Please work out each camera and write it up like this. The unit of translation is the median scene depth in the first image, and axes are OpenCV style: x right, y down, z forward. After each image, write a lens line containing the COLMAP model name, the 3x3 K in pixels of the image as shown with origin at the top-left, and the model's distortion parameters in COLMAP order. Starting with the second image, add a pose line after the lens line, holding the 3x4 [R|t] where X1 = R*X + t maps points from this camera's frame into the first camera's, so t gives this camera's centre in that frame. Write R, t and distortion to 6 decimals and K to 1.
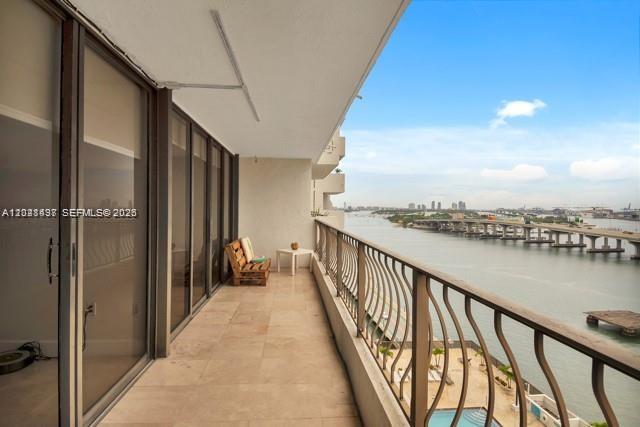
lens RADIAL K [[349.4, 0, 320.5], [0, 349.4, 210.0], [0, 0, 1]] dist [0.014416, -0.012217]
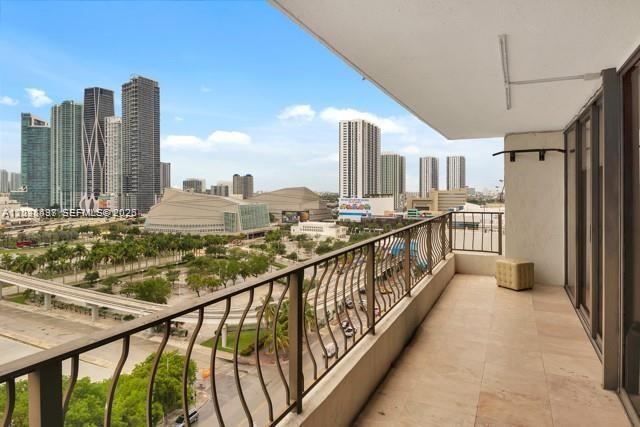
lens RADIAL K [[393.2, 0, 317.6], [0, 393.2, 190.8], [0, 0, 1]] dist [-0.003908, -0.001821]
pose [[-0.856217, -0.011114, 0.516497, -0.306886], [-0.002640, 0.999850, 0.017138, -0.072149], [-0.516609, 0.013310, -0.856118, 2.036588]]
